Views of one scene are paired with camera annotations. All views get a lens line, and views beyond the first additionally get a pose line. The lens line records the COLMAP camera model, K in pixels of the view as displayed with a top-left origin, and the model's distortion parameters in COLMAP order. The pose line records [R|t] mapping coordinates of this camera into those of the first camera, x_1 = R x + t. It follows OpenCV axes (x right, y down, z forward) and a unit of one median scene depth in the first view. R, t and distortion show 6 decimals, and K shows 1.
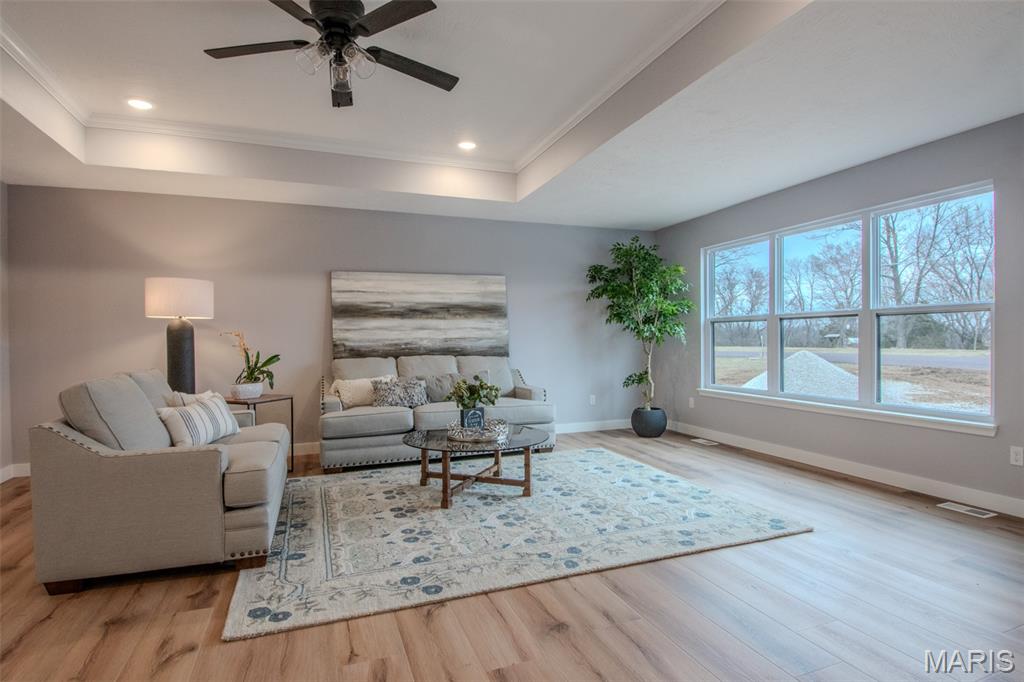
lens RADIAL K [[526.9, 0, 518.2], [0, 526.9, 342.3], [0, 0, 1]] dist [0.021875, -0.026017]
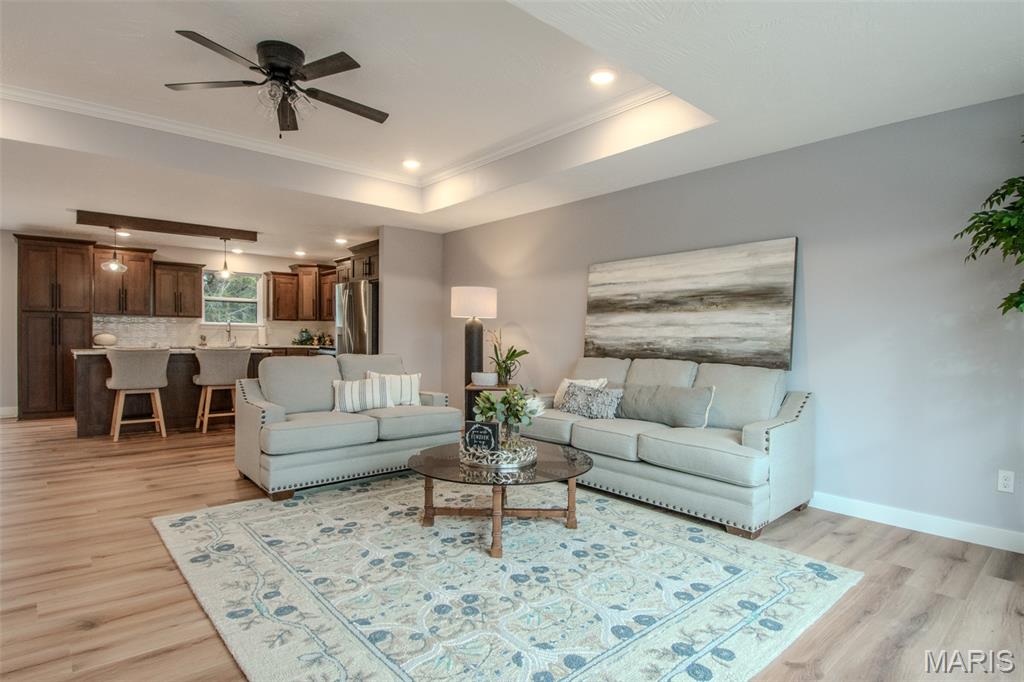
lens RADIAL K [[526.9, 0, 518.5], [0, 526.9, 342.8], [0, 0, 1]] dist [0.021875, -0.026017]
pose [[0.360154, 0.026096, -0.932528, 0.607772], [-0.020369, 0.999590, 0.020106, -0.013388], [0.932670, 0.011753, 0.360538, 0.668009]]
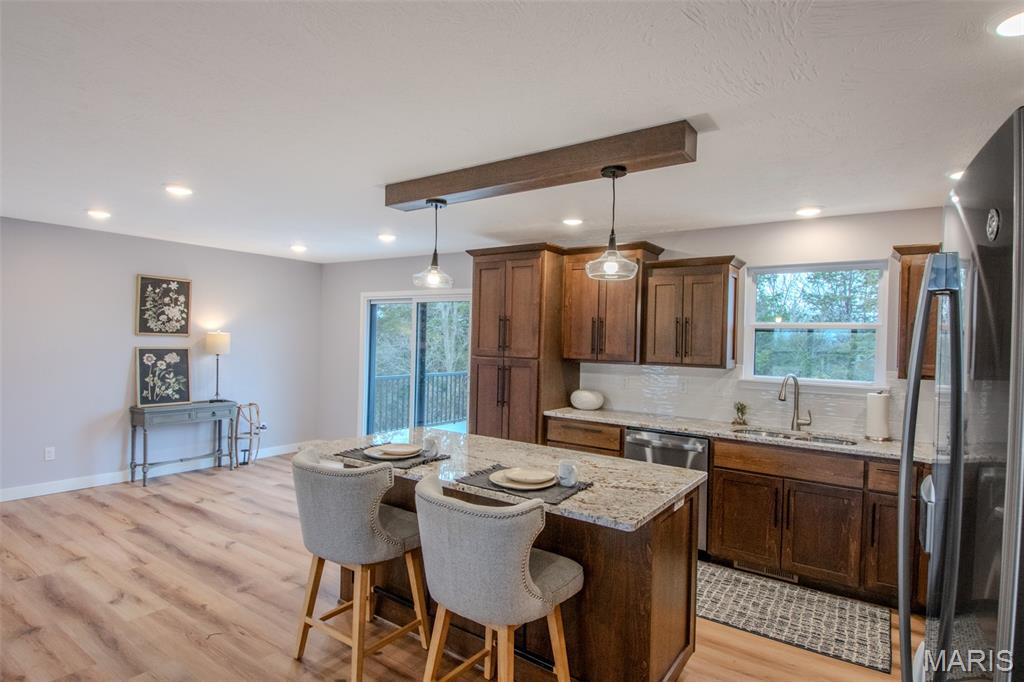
lens RADIAL K [[526.9, 0, 521.6], [0, 526.9, 342.5], [0, 0, 1]] dist [0.021875, -0.026017]
pose [[-0.818940, -0.011720, -0.573759, -0.785617], [-0.025287, 0.999557, 0.015676, -0.092298], [0.573321, 0.027346, -0.818874, 0.833350]]
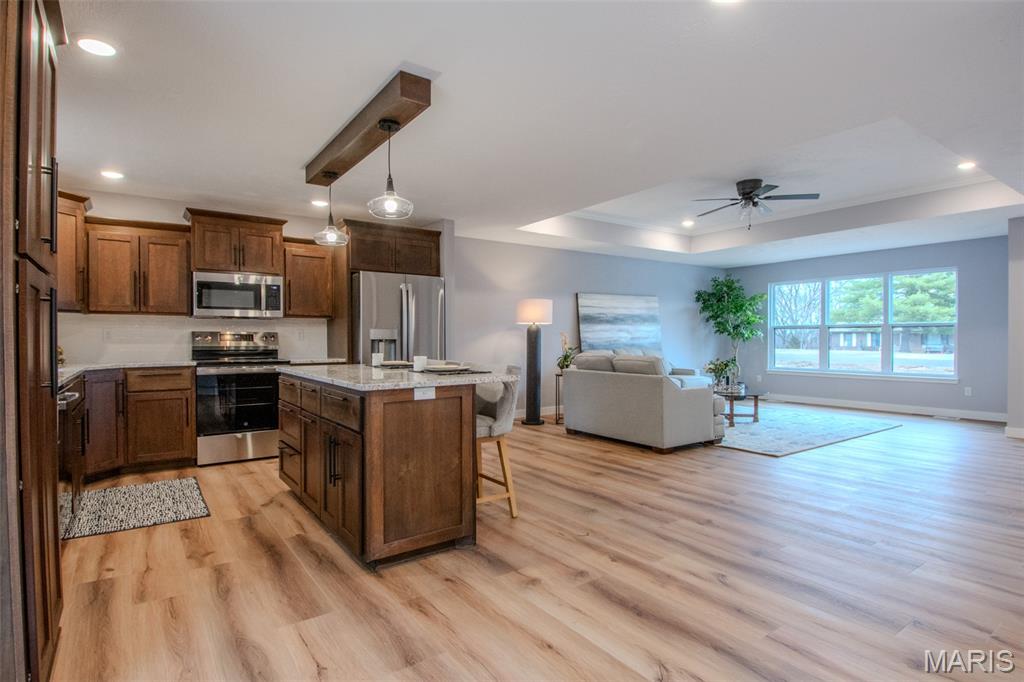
lens RADIAL K [[526.9, 0, 515.7], [0, 526.9, 345.6], [0, 0, 1]] dist [0.021875, -0.026017]
pose [[0.969693, 0.002870, 0.244310, -1.113253], [-0.004175, 0.999980, 0.004827, 0.013327], [-0.244291, -0.005701, 0.969685, -0.539013]]
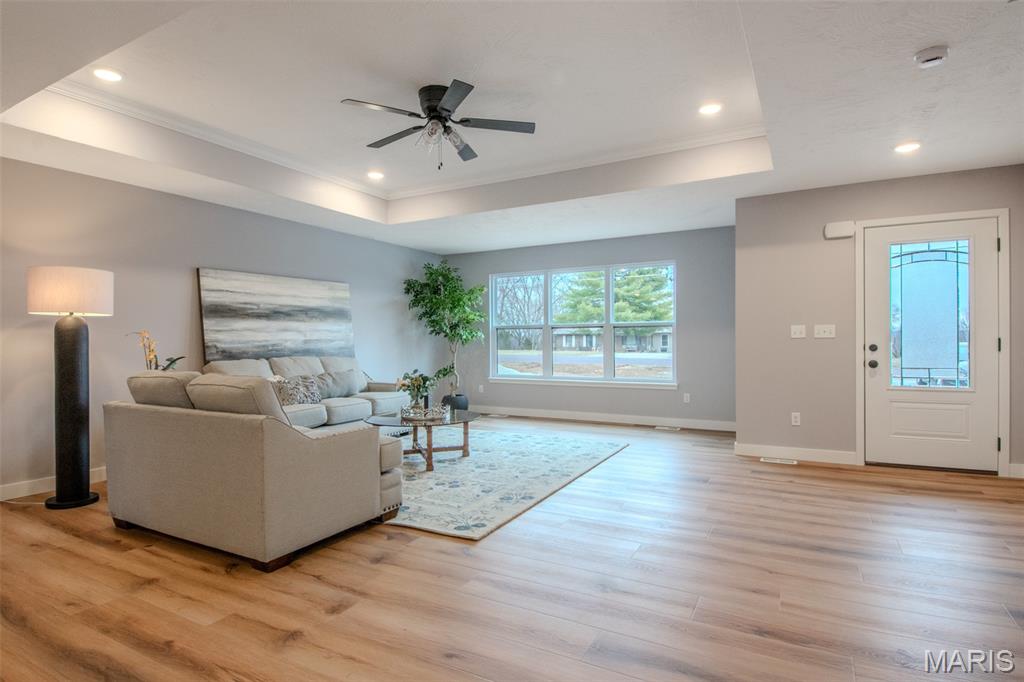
lens RADIAL K [[526.9, 0, 515.6], [0, 526.9, 344.9], [0, 0, 1]] dist [0.021875, -0.026017]
pose [[0.760689, -0.002532, 0.649111, -0.664495], [0.004143, 0.999991, -0.000956, 0.006463], [-0.649103, 0.003417, 0.760693, -0.097717]]
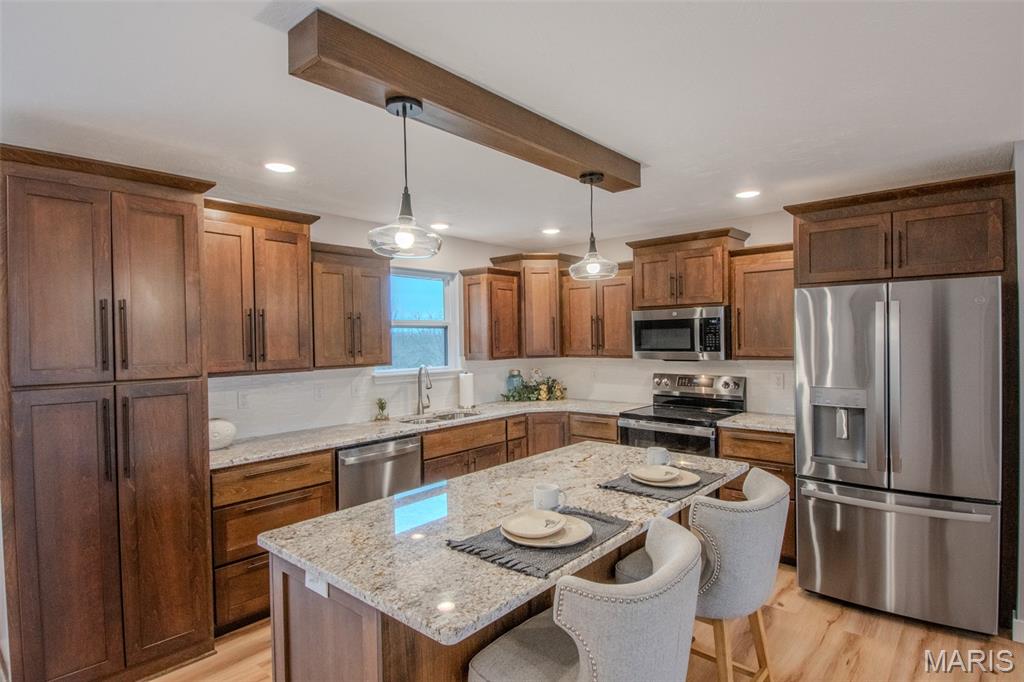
lens RADIAL K [[526.9, 0, 521.8], [0, 526.9, 345.3], [0, 0, 1]] dist [0.021875, -0.026017]
pose [[0.469162, 0.012488, -0.883024, -0.693114], [0.006193, 0.999829, 0.017430, -0.090215], [0.883091, -0.013646, 0.469004, 0.059750]]
